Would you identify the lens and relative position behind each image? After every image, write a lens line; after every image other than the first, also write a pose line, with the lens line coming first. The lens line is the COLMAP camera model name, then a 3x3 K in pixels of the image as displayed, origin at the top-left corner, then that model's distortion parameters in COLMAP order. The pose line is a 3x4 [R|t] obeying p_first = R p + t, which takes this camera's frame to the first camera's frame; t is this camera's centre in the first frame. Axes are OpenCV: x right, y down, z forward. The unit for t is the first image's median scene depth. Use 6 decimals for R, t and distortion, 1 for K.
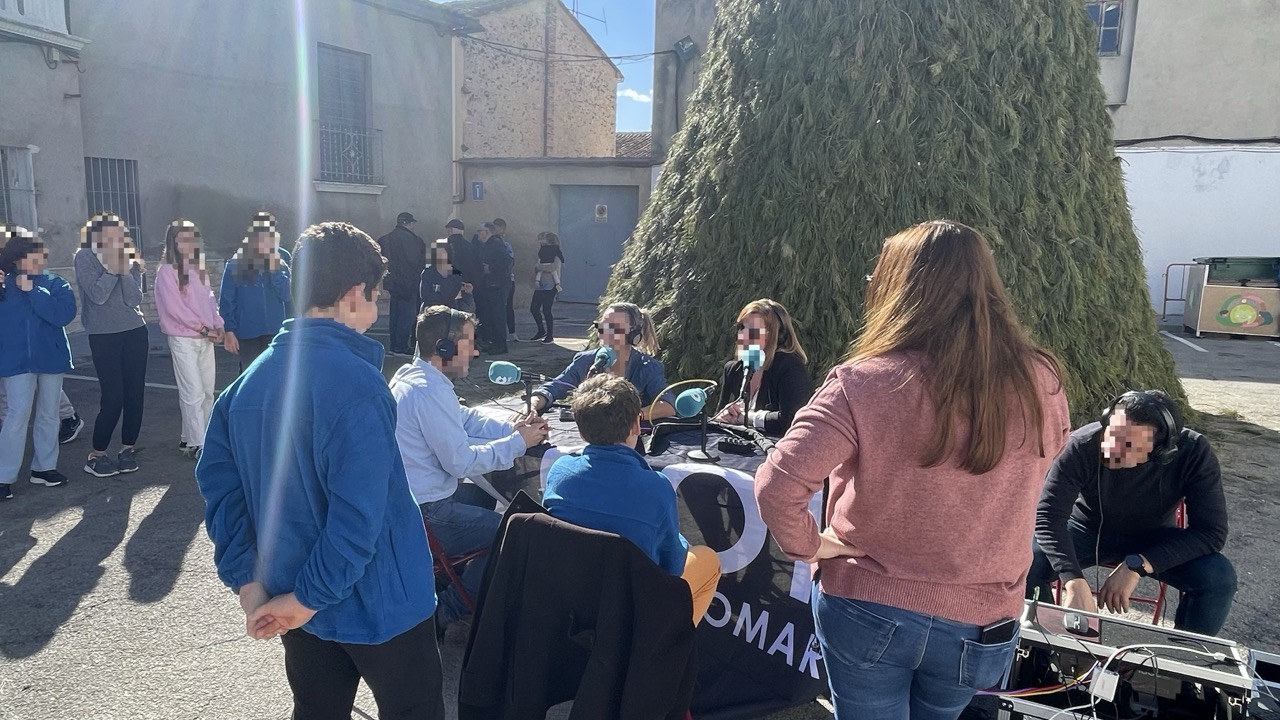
lens RADIAL K [[841.0, 0, 635.1], [0, 841.0, 356.5], [0, 0, 1]] dist [-0.004453, -0.002767]
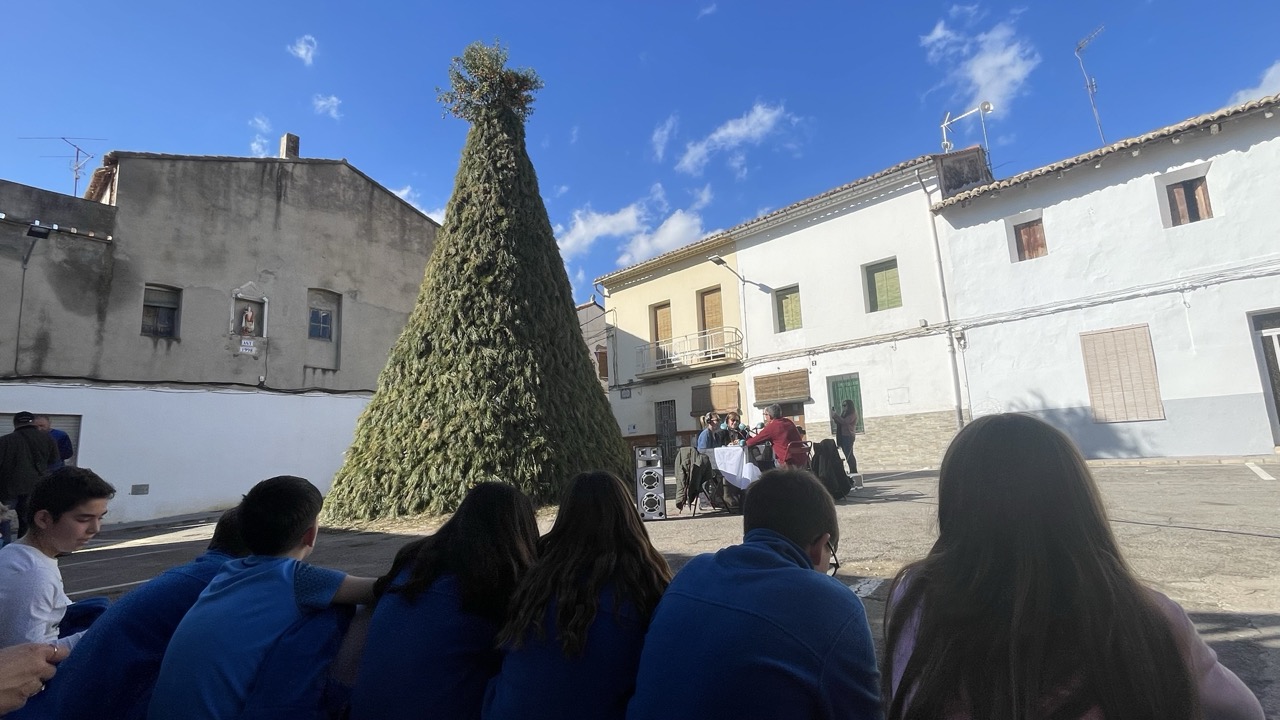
lens RADIAL K [[626.0, 0, 636.0], [0, 626.0, 356.8], [0, 0, 1]] dist [-0.003971, 0.001750]
pose [[0.186259, 0.124780, 0.974545, -1.411555], [0.206531, 0.964767, -0.163001, 0.028661], [-0.960548, 0.231634, 0.153926, 0.528308]]
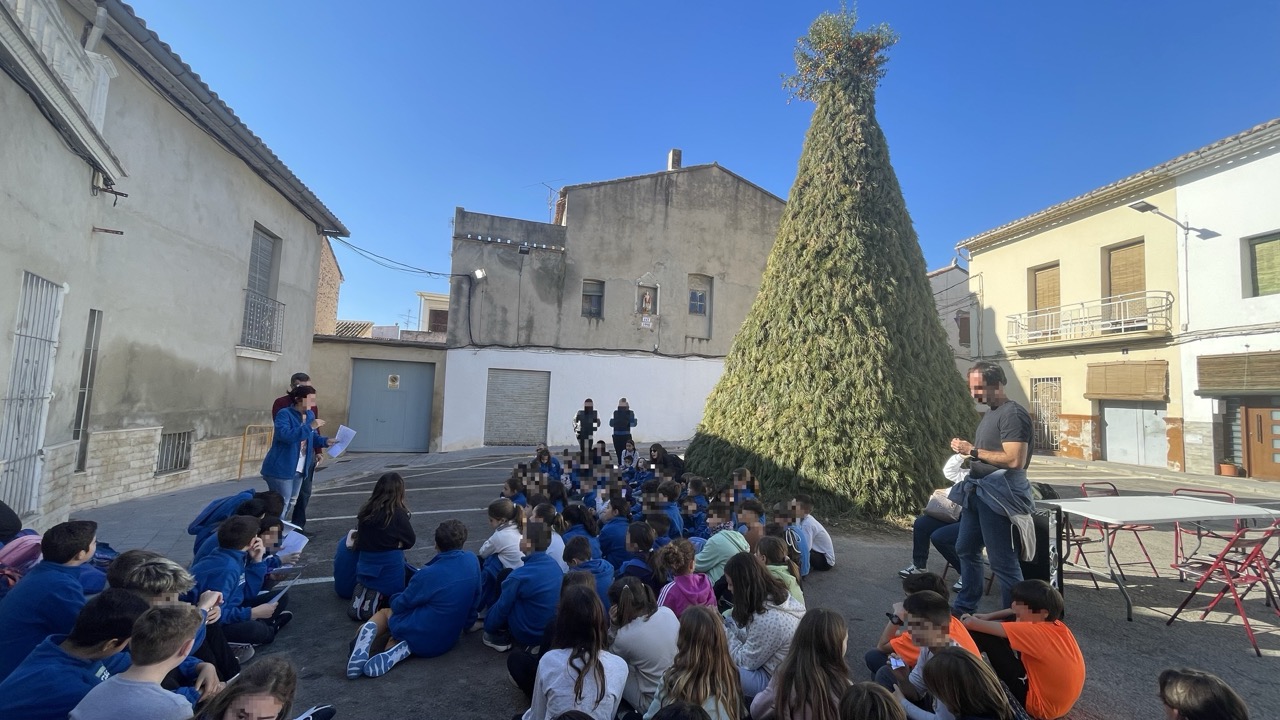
lens RADIAL K [[517.7, 0, 635.8], [0, 517.7, 359.9], [0, 0, 1]] dist [0.000058, -0.000657]
pose [[0.717470, 0.057635, 0.694201, -1.143000], [0.088964, 0.980829, -0.173377, -0.099601], [-0.690885, 0.186152, 0.698588, 0.572873]]
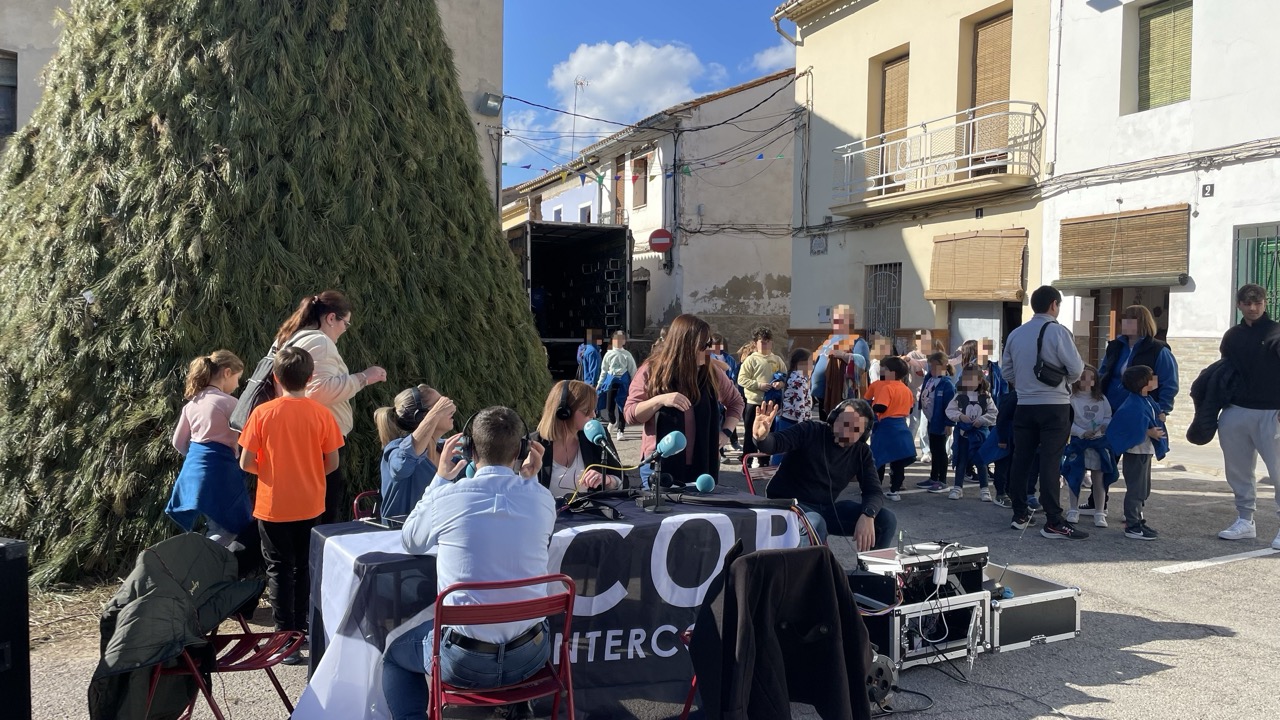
lens RADIAL K [[982.1, 0, 642.6], [0, 982.1, 352.4], [0, 0, 1]] dist [0.074989, -0.088582]
pose [[0.520693, -0.039914, 0.852811, -0.522088], [0.135866, 0.990050, -0.036618, -0.025227], [-0.842864, 0.134935, 0.520935, 0.139838]]
